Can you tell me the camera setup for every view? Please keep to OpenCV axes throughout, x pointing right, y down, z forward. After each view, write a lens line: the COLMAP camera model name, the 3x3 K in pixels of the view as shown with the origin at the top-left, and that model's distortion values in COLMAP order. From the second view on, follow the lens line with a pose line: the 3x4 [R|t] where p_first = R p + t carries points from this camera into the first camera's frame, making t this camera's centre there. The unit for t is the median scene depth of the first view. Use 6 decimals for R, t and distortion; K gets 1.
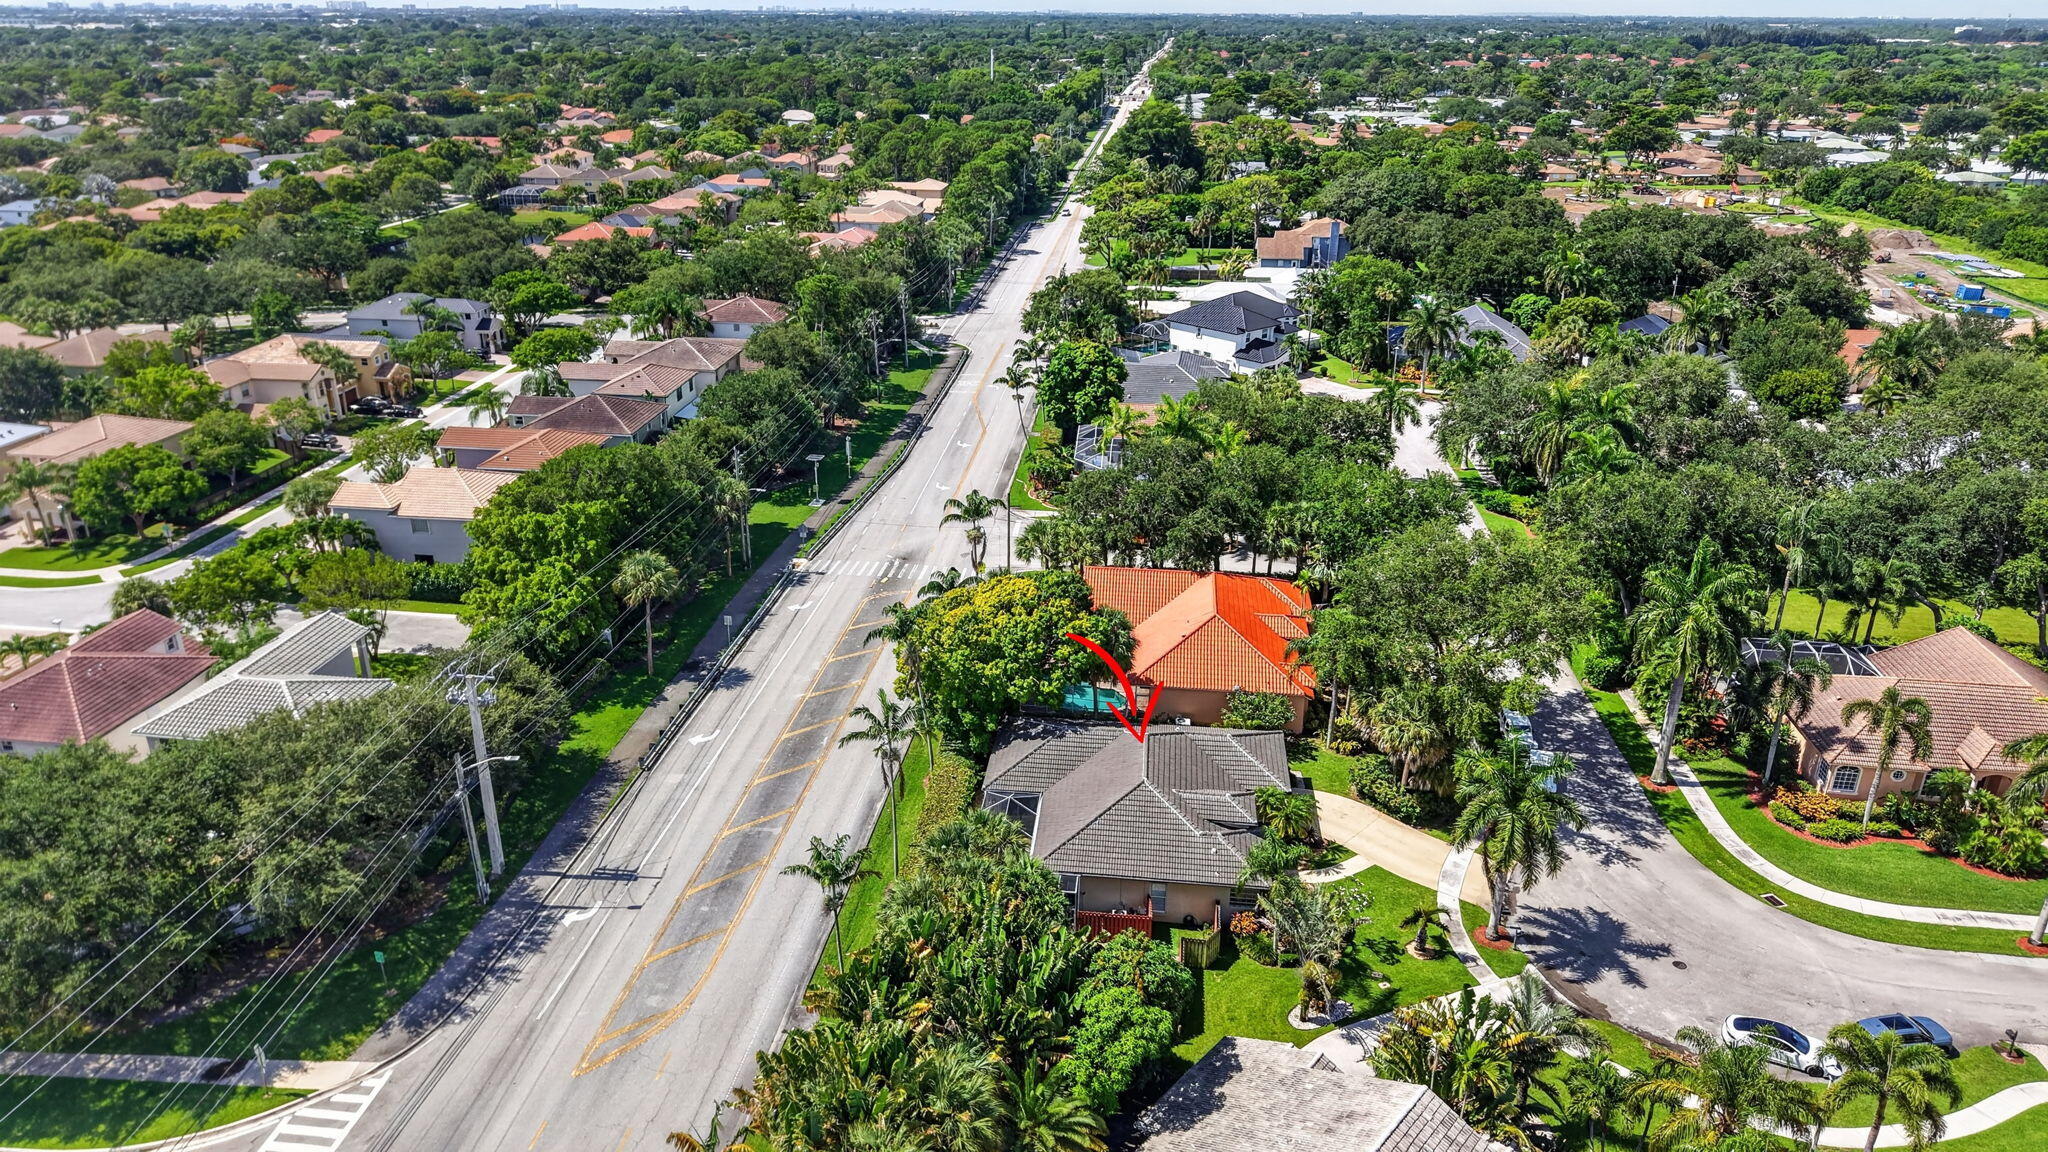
lens RADIAL K [[1361.4, 0, 1021.4], [0, 1361.4, 573.6], [0, 0, 1]] dist [0.021820, -0.028434]
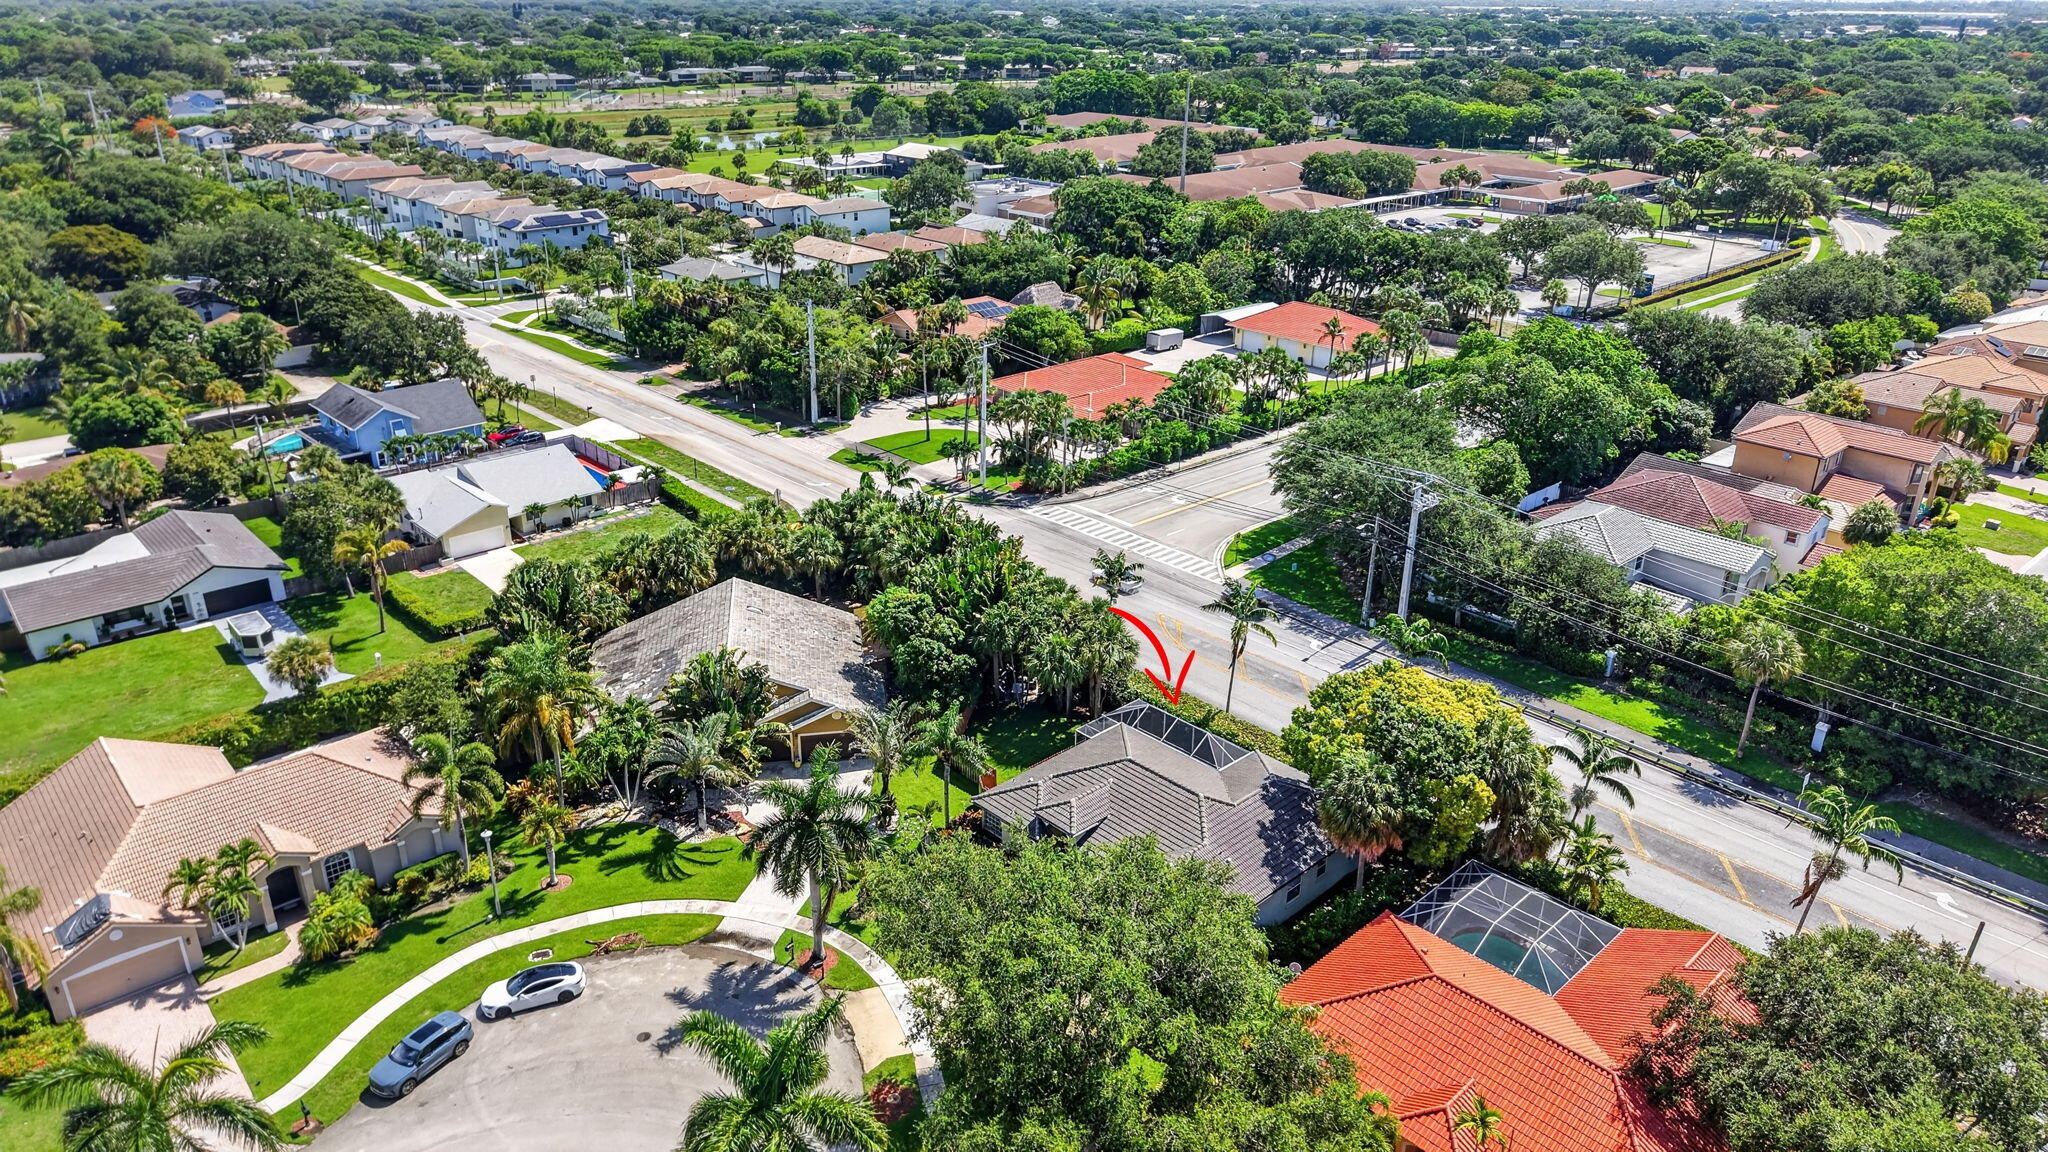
lens RADIAL K [[1361.4, 0, 1032.0], [0, 1361.4, 591.9], [0, 0, 1]] dist [0.021820, -0.028434]
pose [[-0.637906, 0.296709, -0.710662, 0.669957], [-0.309507, 0.746219, 0.589375, -0.417554], [0.705182, 0.595921, -0.384183, 1.040730]]
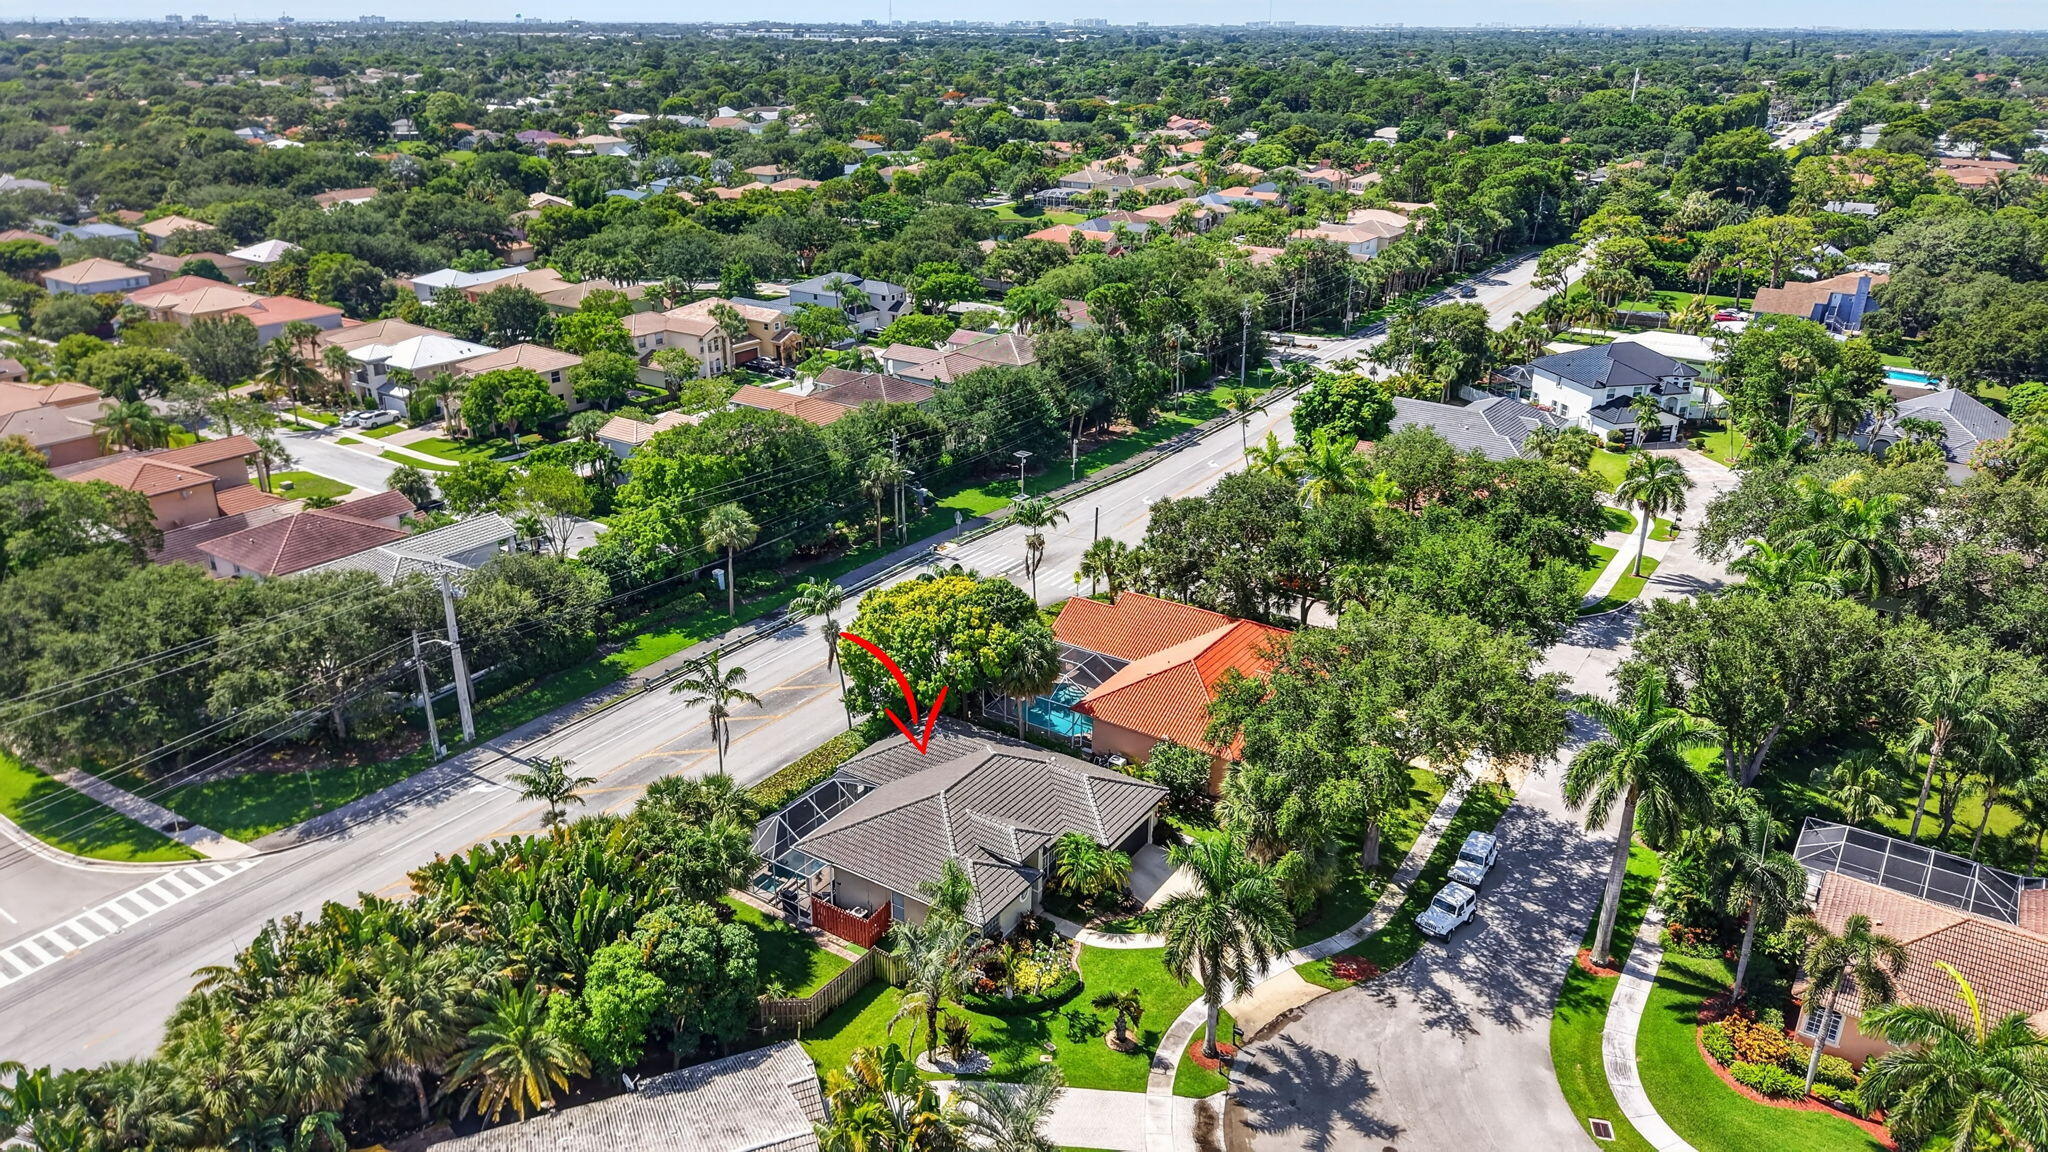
lens RADIAL K [[1361.4, 0, 1020.5], [0, 1361.4, 568.4], [0, 0, 1]] dist [0.021820, -0.028434]
pose [[0.889264, 0.168756, -0.425124, 0.442789], [-0.174737, 0.984292, 0.025212, -0.036468], [0.422702, 0.051864, 0.904784, 0.099090]]
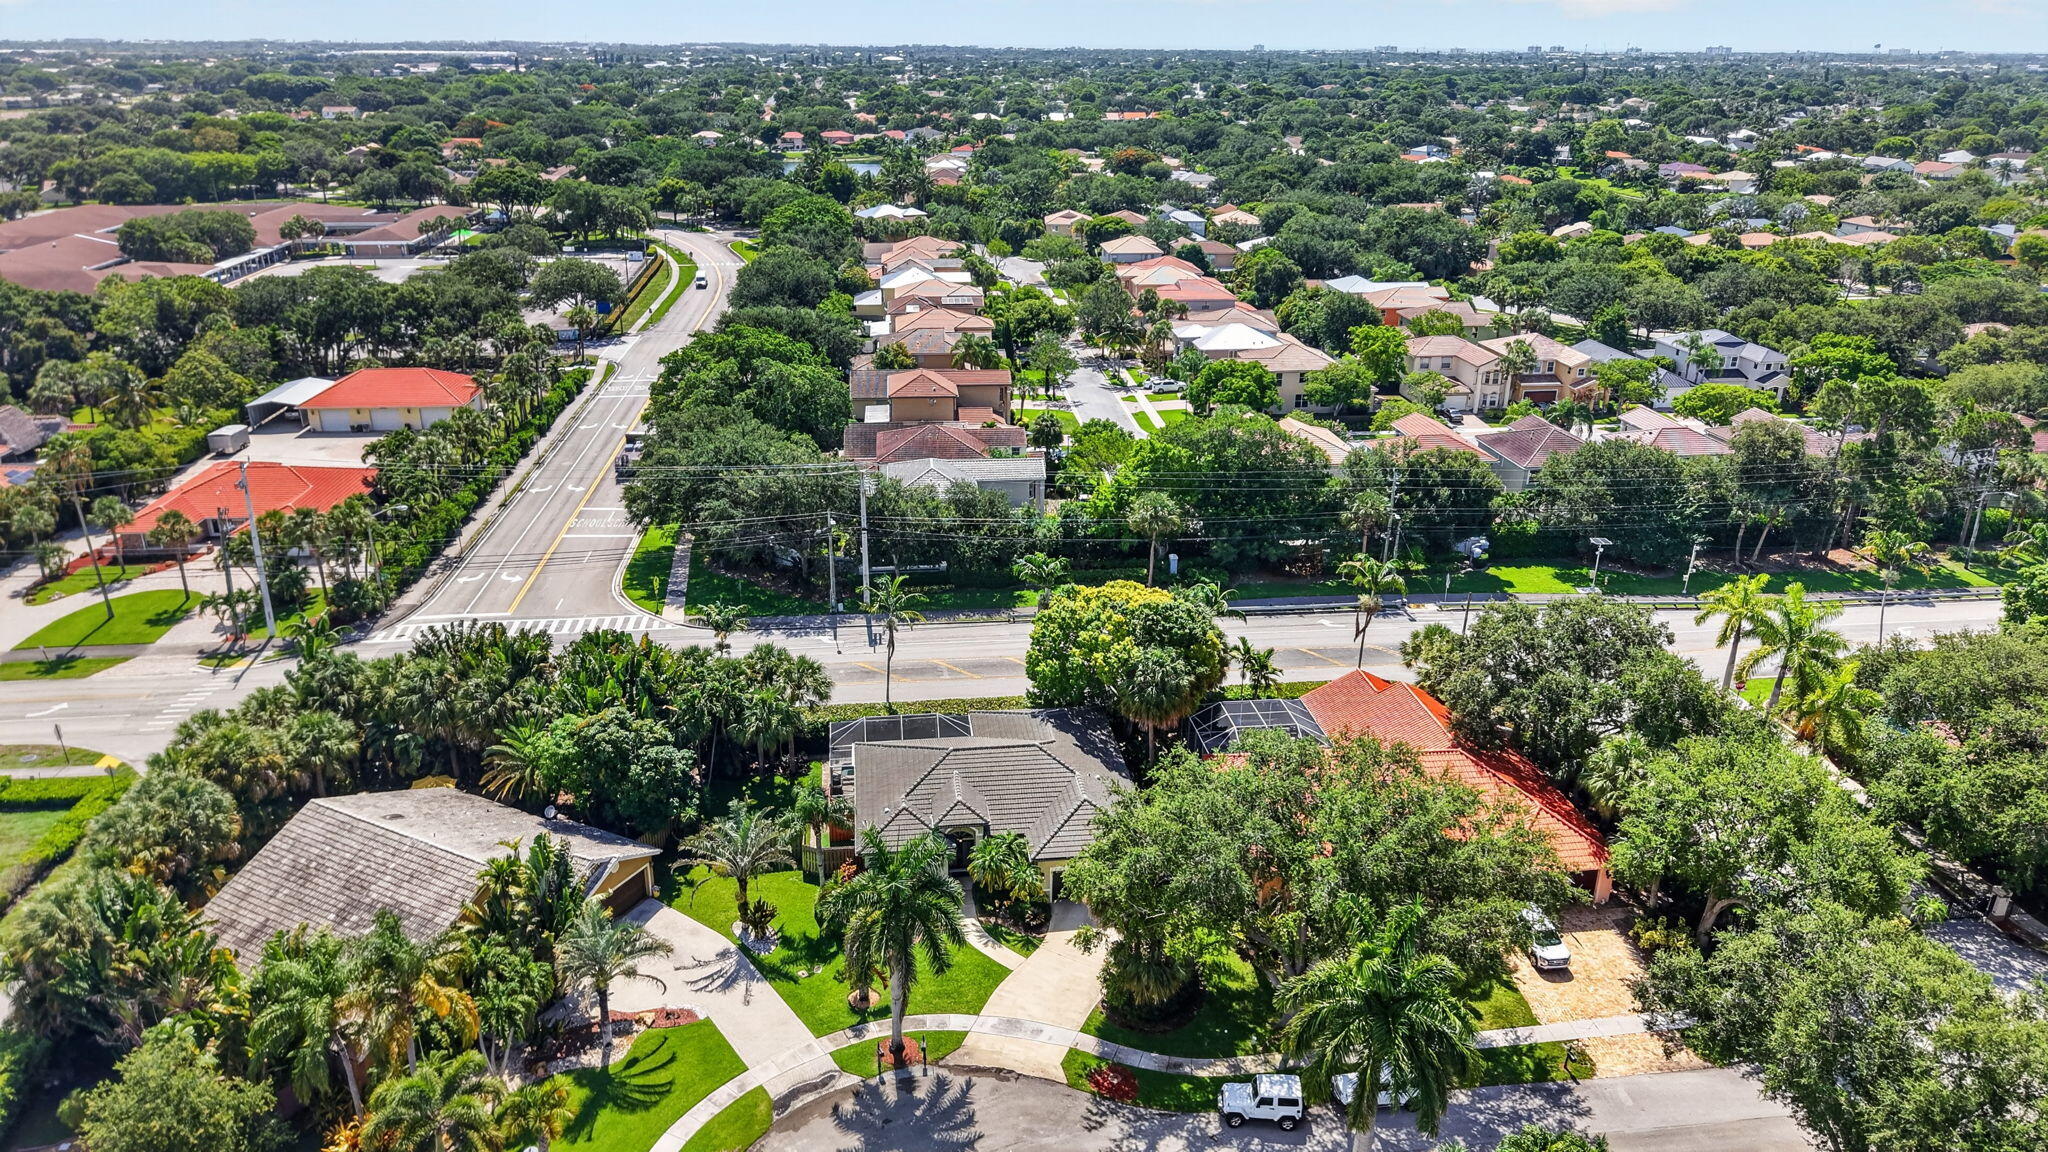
lens RADIAL K [[1361.4, 0, 1026.3], [0, 1361.4, 567.2], [0, 0, 1]] dist [0.021820, -0.028434]
pose [[0.233930, 0.342492, -0.909932, 0.850726], [-0.375040, 0.895254, 0.240550, -0.211903], [0.897007, 0.284989, 0.337875, 0.538109]]
